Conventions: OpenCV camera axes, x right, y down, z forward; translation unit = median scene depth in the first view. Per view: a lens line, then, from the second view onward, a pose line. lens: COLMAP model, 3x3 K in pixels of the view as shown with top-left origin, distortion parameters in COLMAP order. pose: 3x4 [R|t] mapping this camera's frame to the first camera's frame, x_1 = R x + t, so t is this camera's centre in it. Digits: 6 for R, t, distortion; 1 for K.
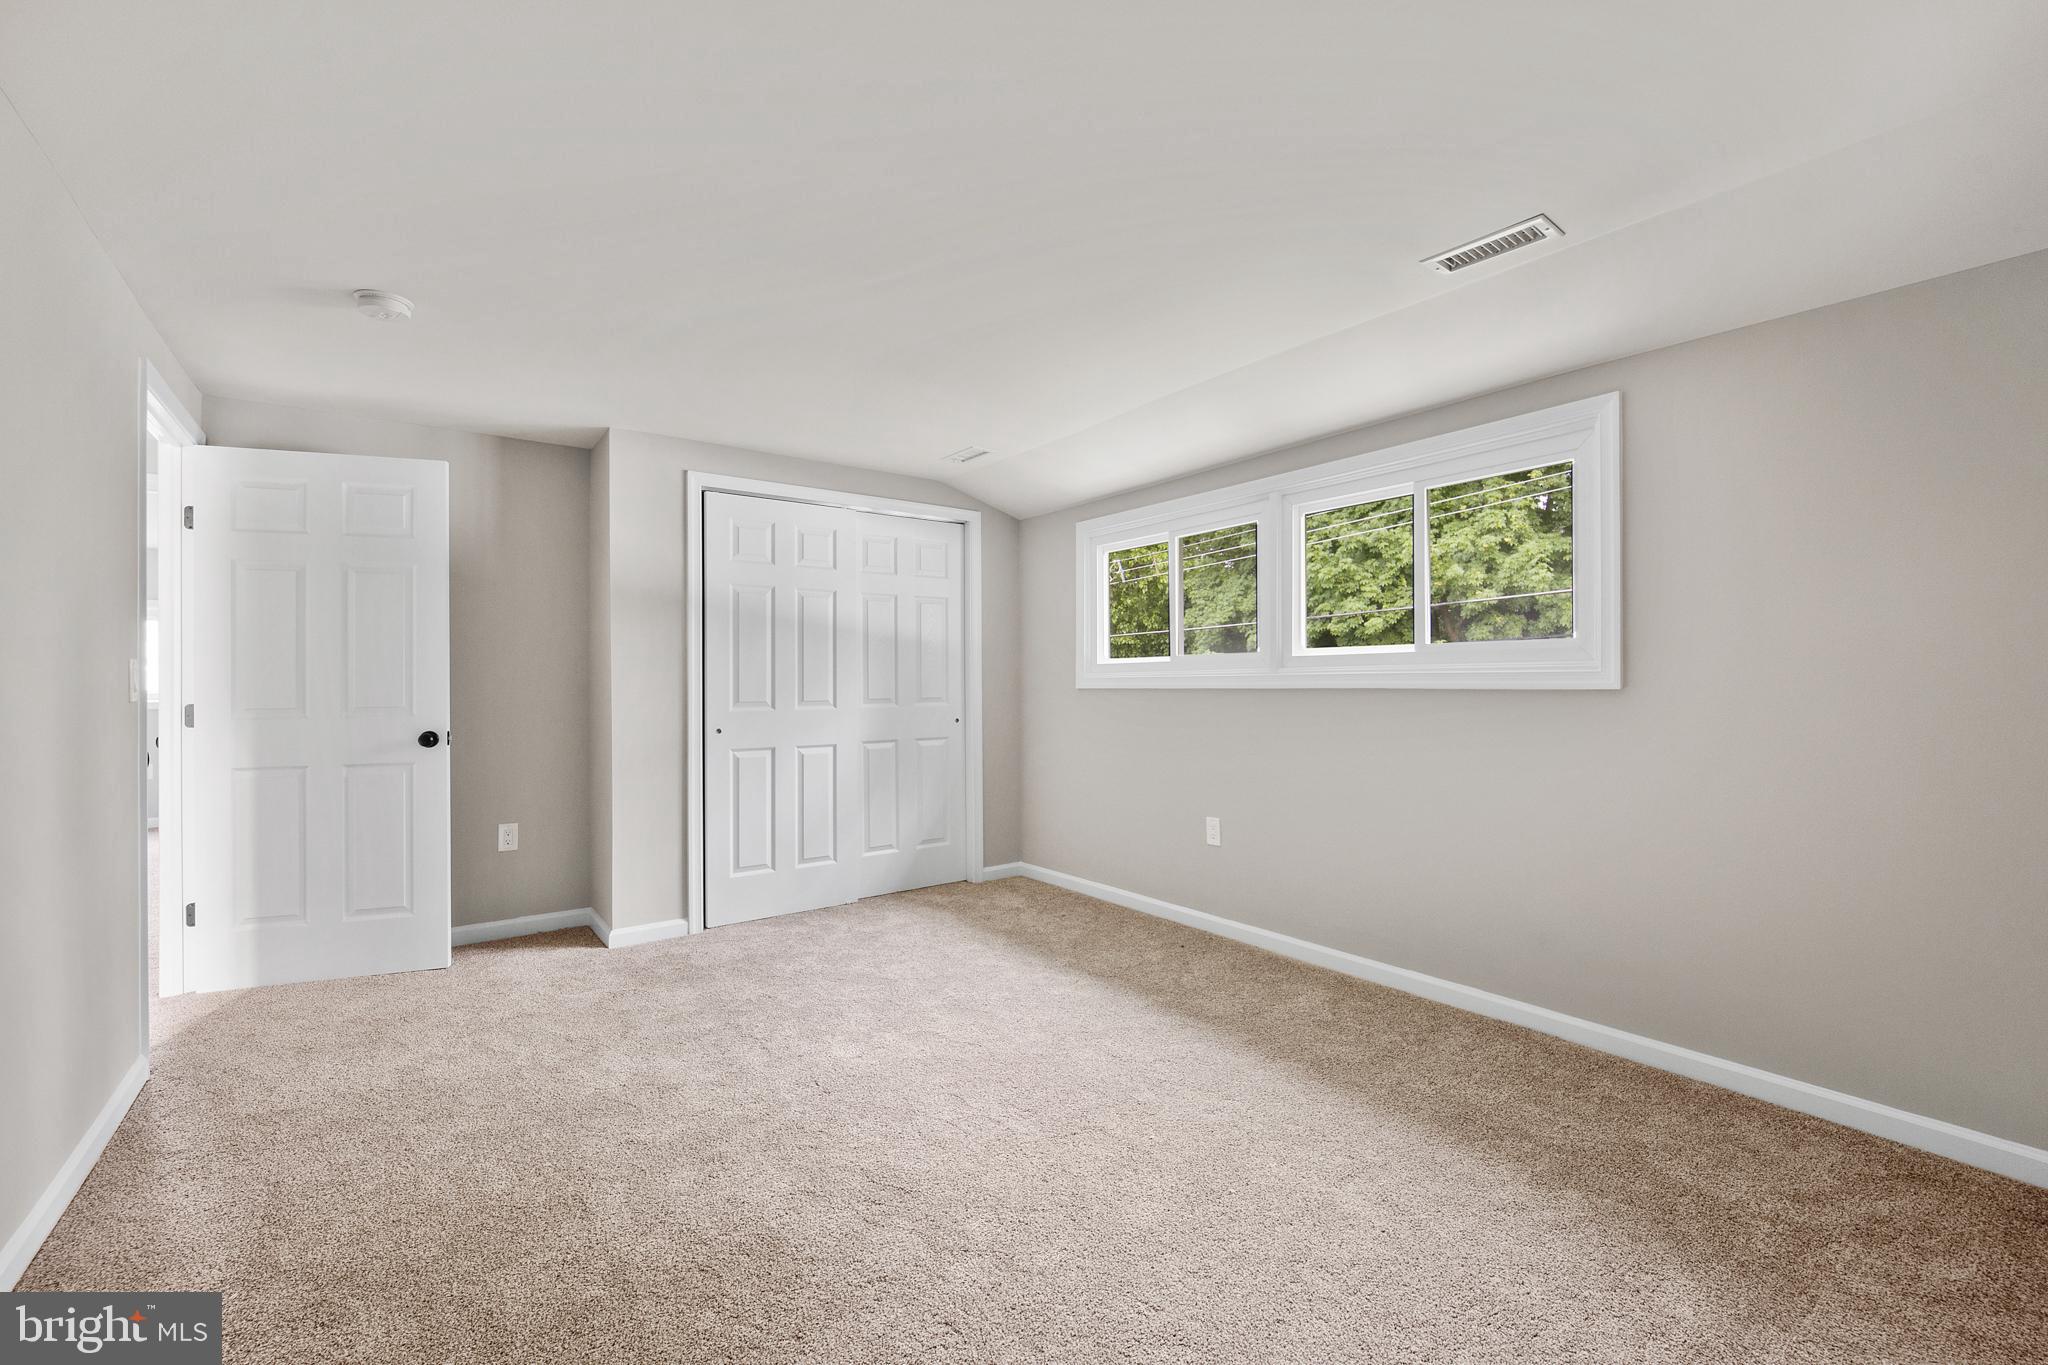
lens RADIAL K [[845.2, 0, 1024.8], [0, 845.2, 679.0], [0, 0, 1]] dist [0.002159, 0.000908]
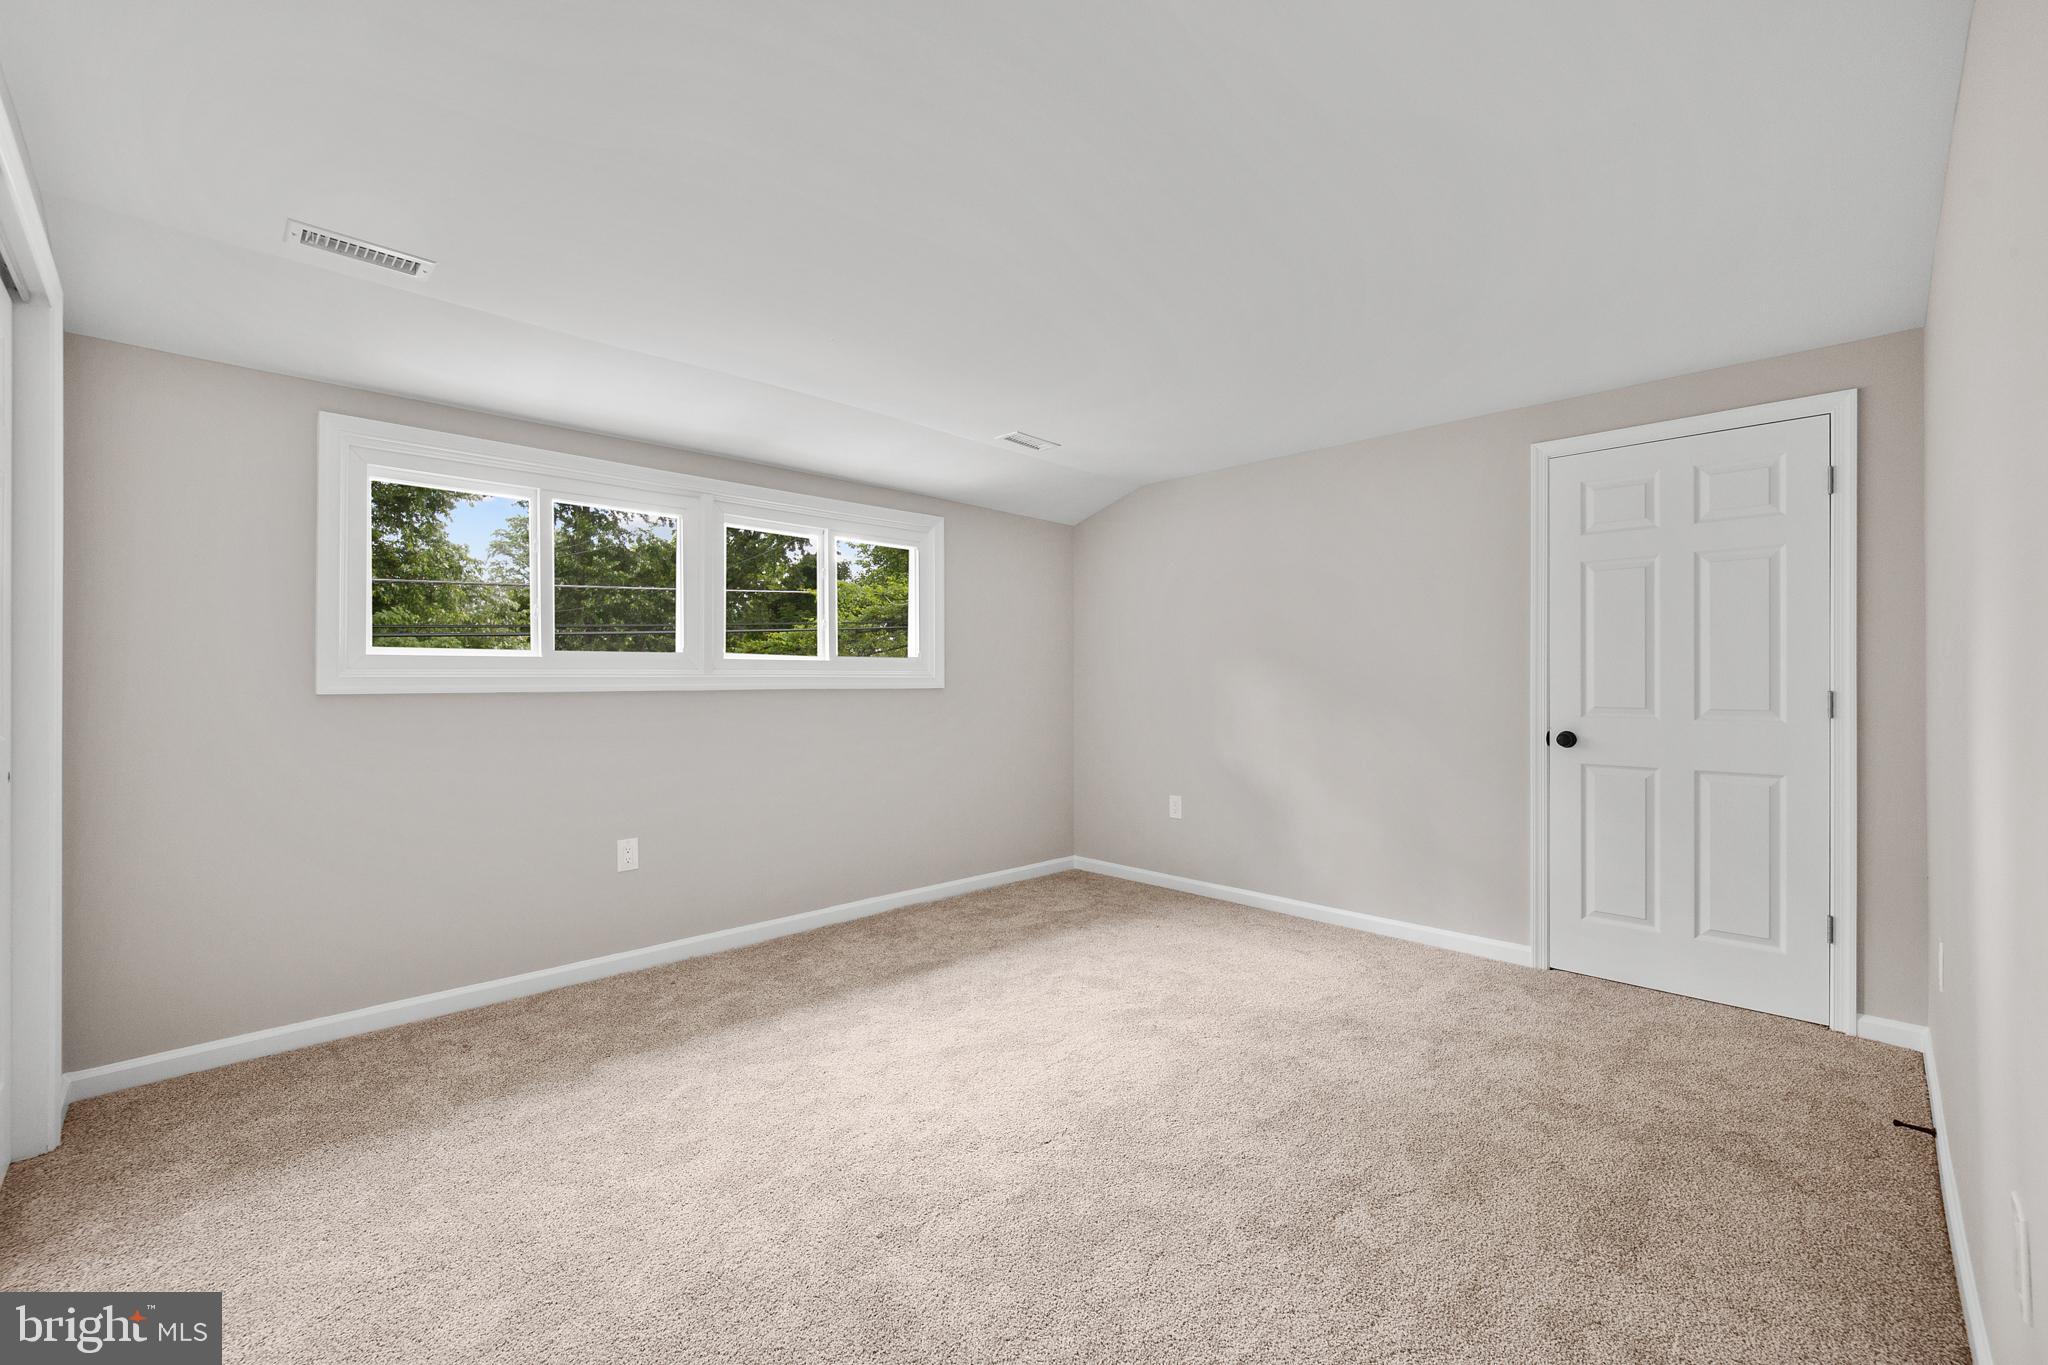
lens RADIAL K [[845.2, 0, 1042.9], [0, 845.2, 680.4], [0, 0, 1]] dist [0.002159, 0.000908]
pose [[-0.151552, 0.007431, 0.988421, -0.730901], [-0.001212, 0.999970, -0.007704, 0.006838], [-0.988449, -0.002365, -0.151539, 0.735098]]
